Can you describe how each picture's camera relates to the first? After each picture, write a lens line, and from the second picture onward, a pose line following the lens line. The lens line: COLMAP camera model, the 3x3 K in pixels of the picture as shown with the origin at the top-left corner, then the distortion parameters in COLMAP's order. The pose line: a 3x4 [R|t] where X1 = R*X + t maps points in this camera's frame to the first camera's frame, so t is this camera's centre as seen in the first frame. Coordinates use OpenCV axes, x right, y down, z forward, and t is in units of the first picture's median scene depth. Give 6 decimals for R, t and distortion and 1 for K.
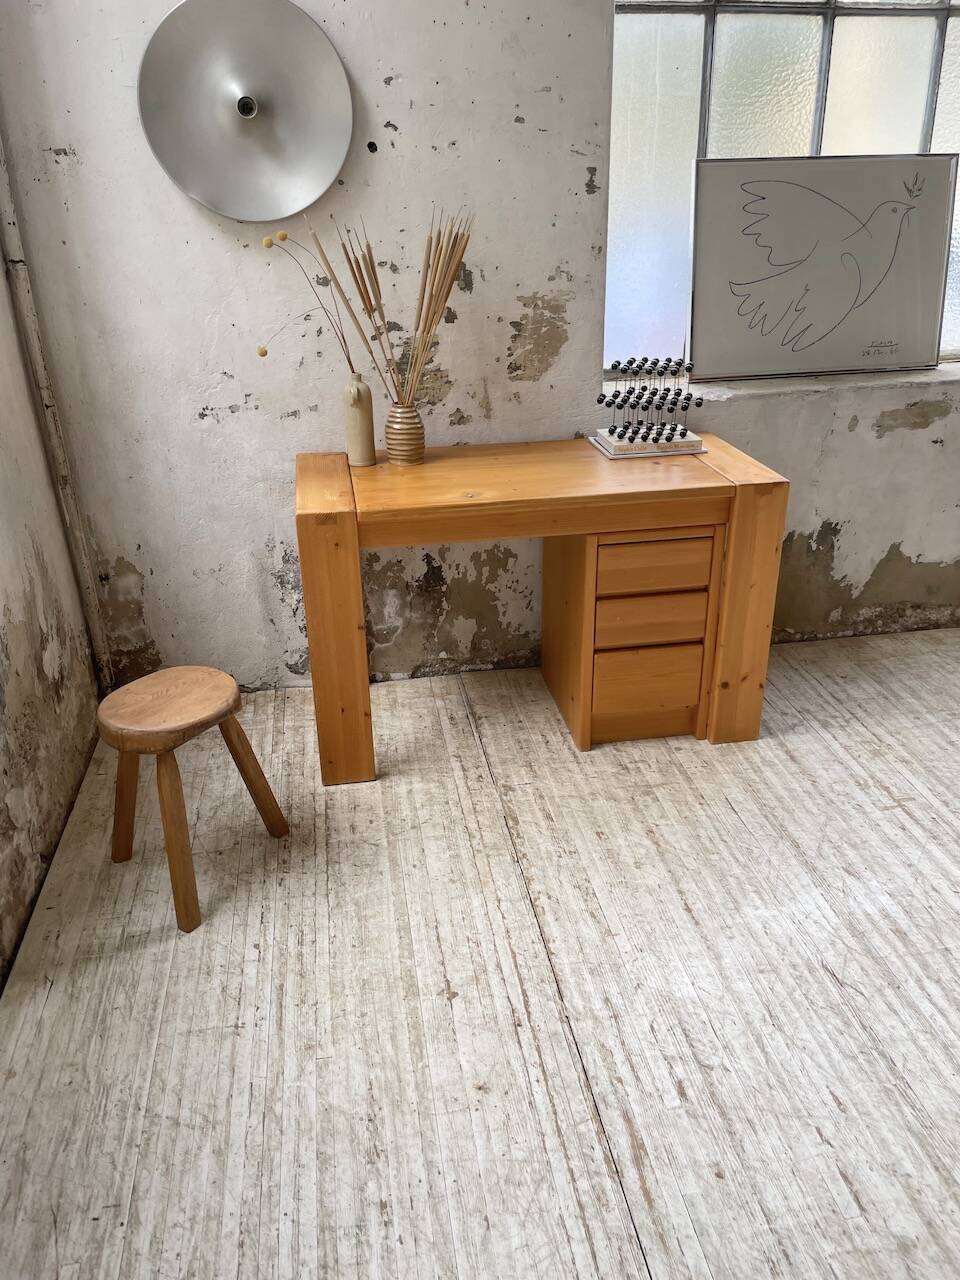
lens RADIAL K [[973.5, 0, 485.8], [0, 973.5, 627.5], [0, 0, 1]] dist [0.083100, -0.118070]
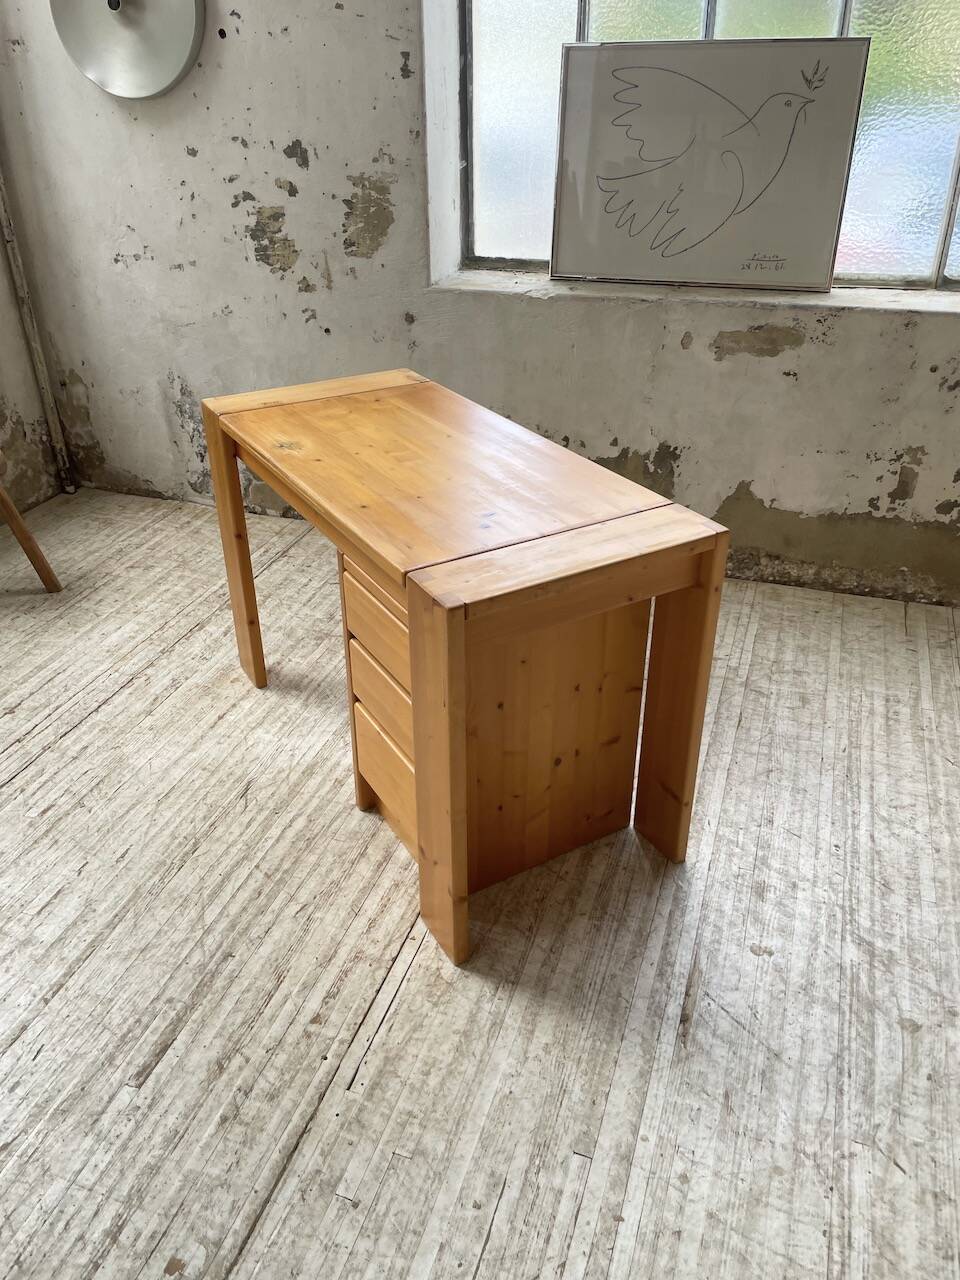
lens RADIAL K [[973.5, 0, 467.9], [0, 973.5, 628.5], [0, 0, 1]] dist [0.083100, -0.118070]
pose [[0.874607, 0.248057, -0.416569, 0.730041], [-0.205478, 0.967870, 0.144933, -0.038058], [0.439137, -0.041163, 0.897477, 0.059826]]
